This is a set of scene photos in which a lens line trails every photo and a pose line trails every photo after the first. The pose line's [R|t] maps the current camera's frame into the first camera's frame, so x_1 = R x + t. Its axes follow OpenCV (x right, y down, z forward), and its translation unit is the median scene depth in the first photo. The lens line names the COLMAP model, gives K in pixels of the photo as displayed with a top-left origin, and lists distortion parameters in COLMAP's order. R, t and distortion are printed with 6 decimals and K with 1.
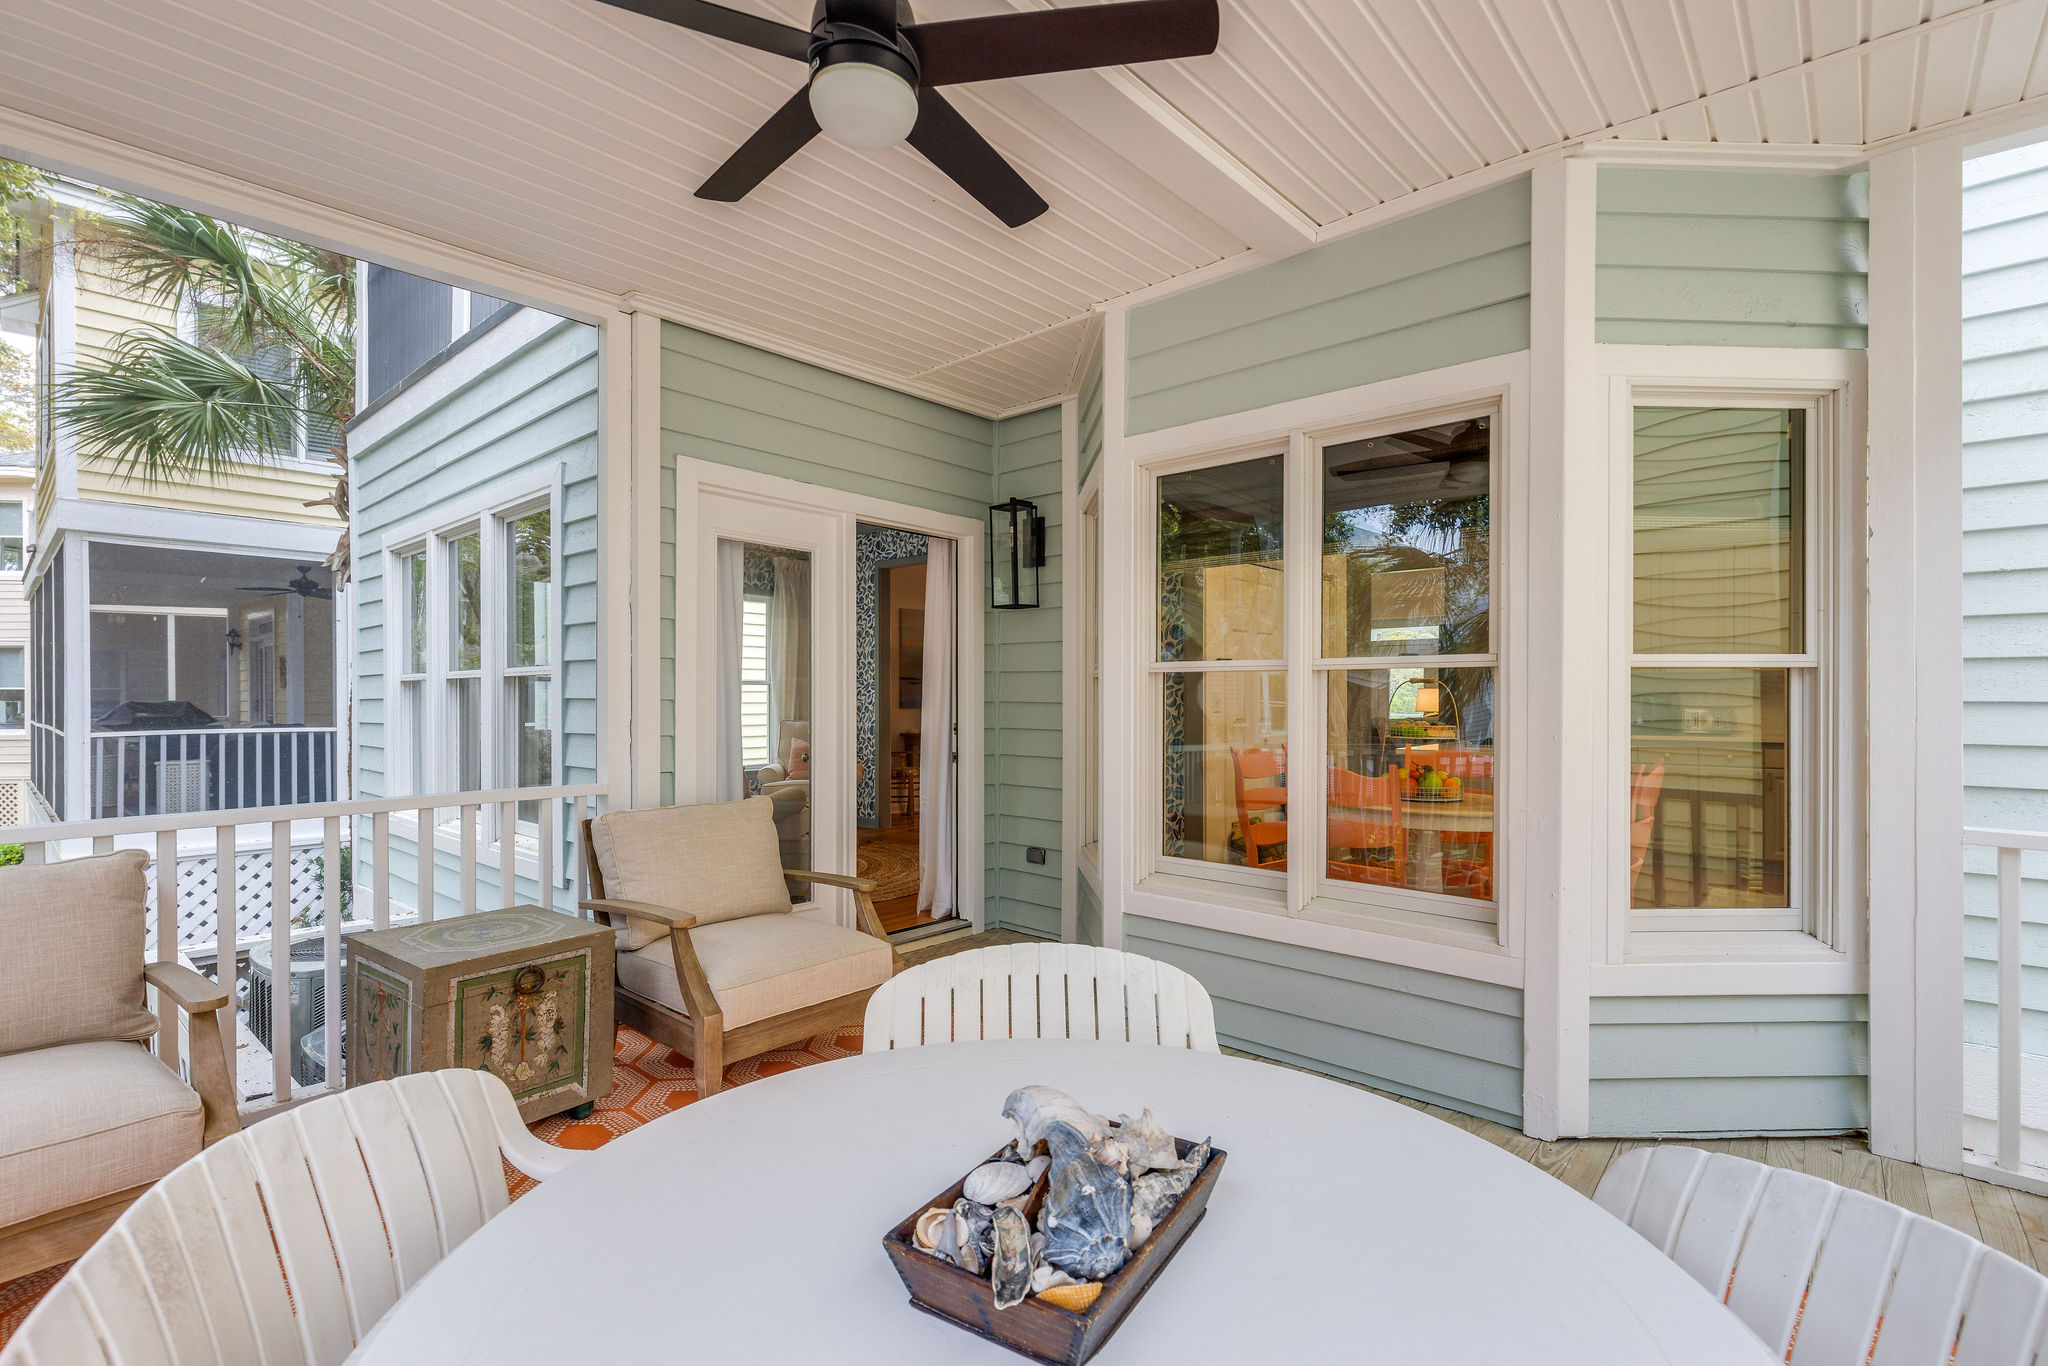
lens RADIAL K [[940.2, 0, 1021.9], [0, 940.2, 687.8], [0, 0, 1]] dist [0.000156, 0.000386]
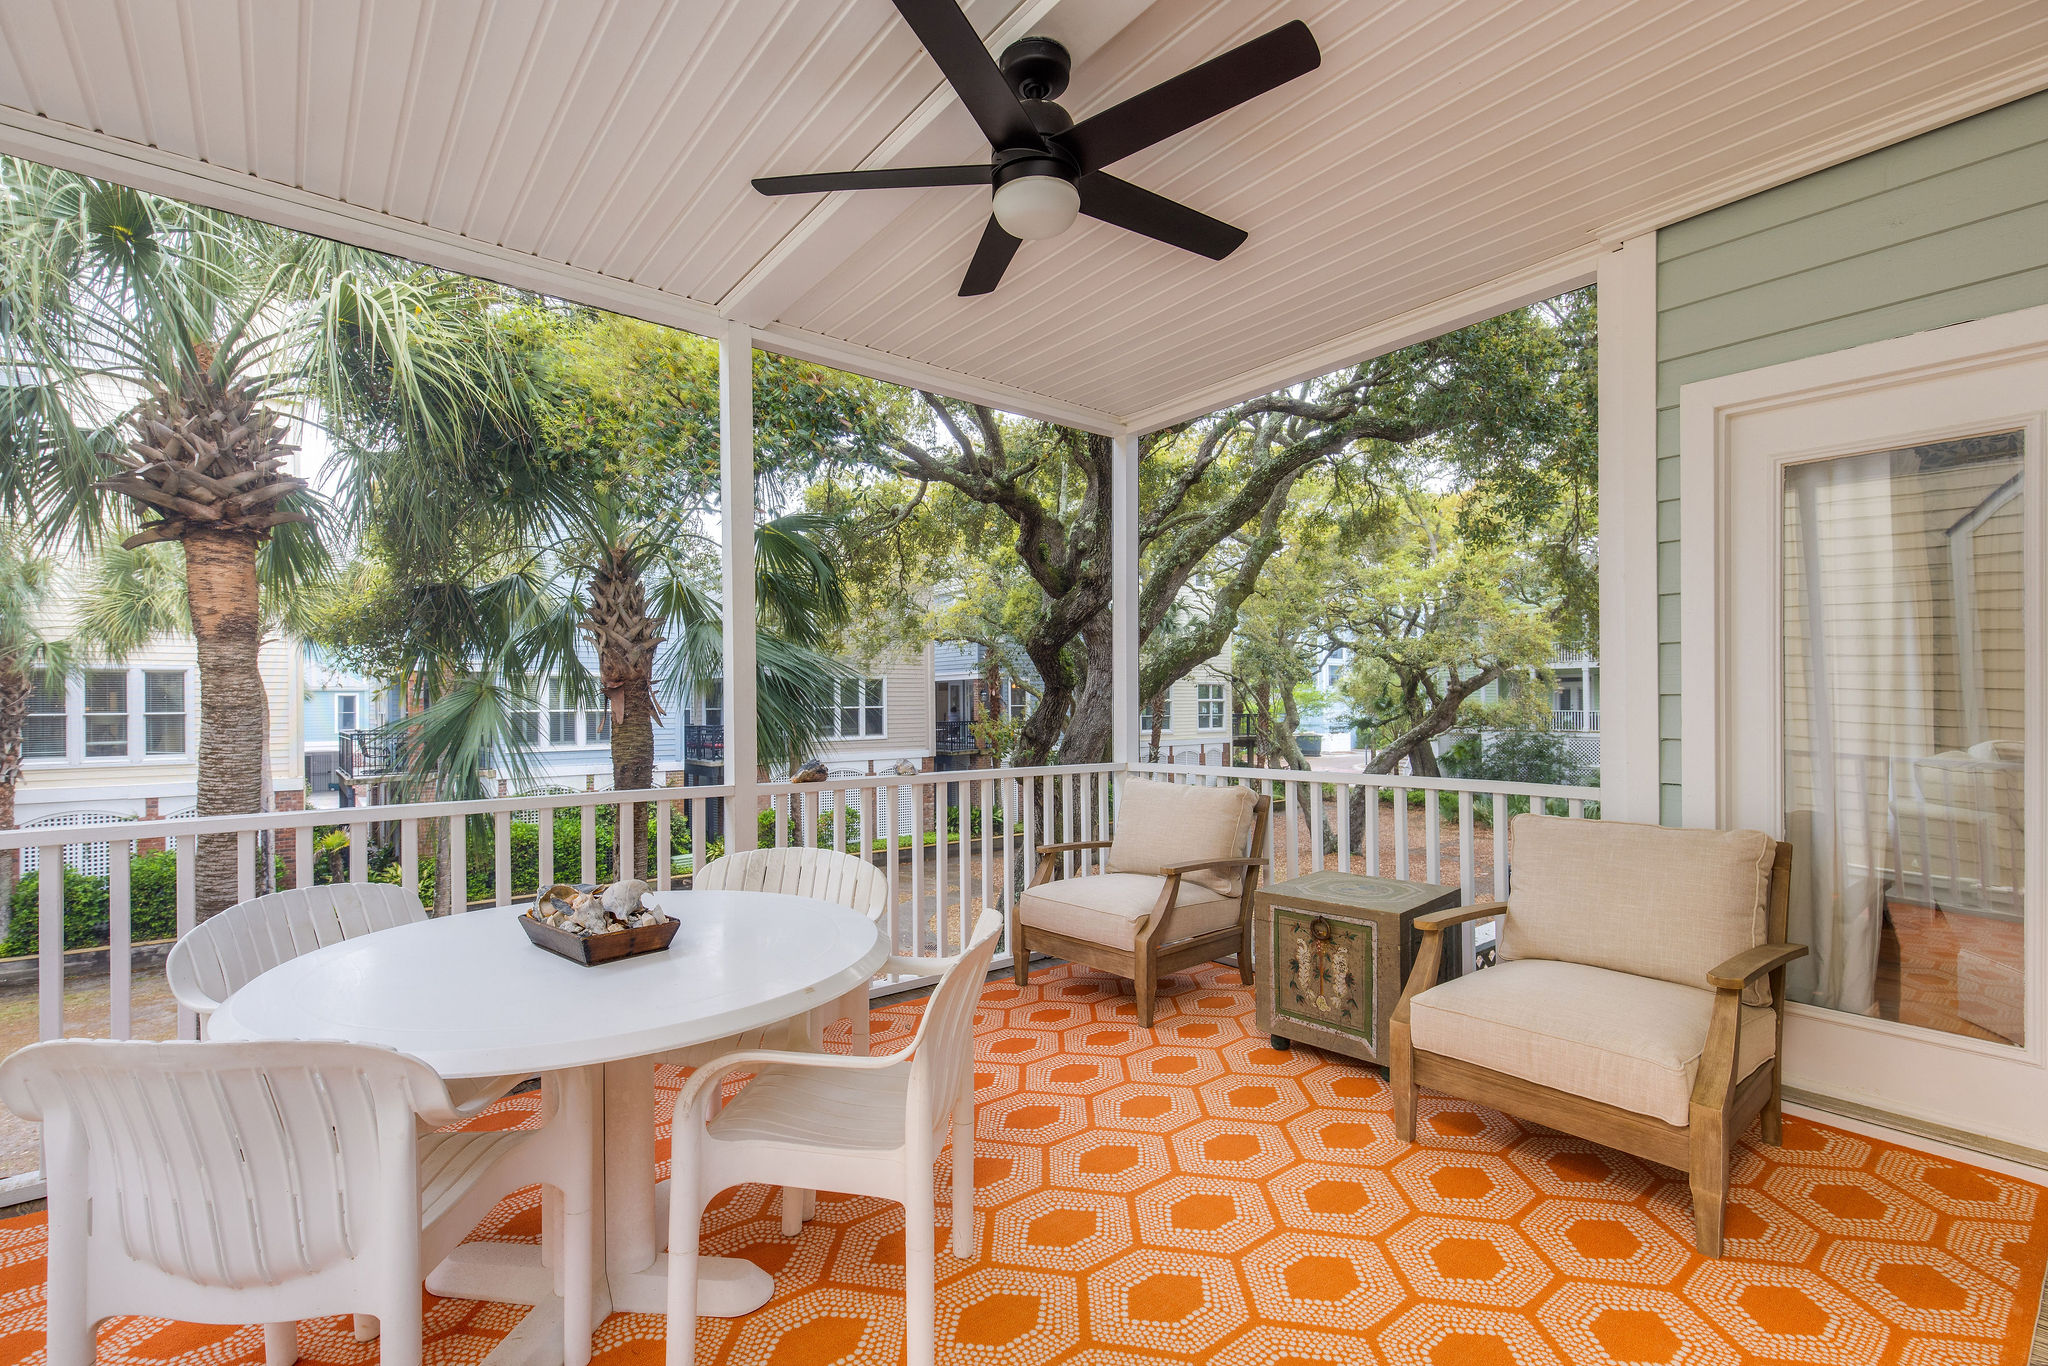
lens RADIAL K [[940.2, 0, 1025.4], [0, 940.2, 692.7], [0, 0, 1]] dist [0.000156, 0.000386]
pose [[-0.152794, -0.008263, -0.988224, 0.703032], [0.012938, 0.999863, -0.010361, 0.018195], [0.988173, -0.014369, -0.152666, 0.799123]]
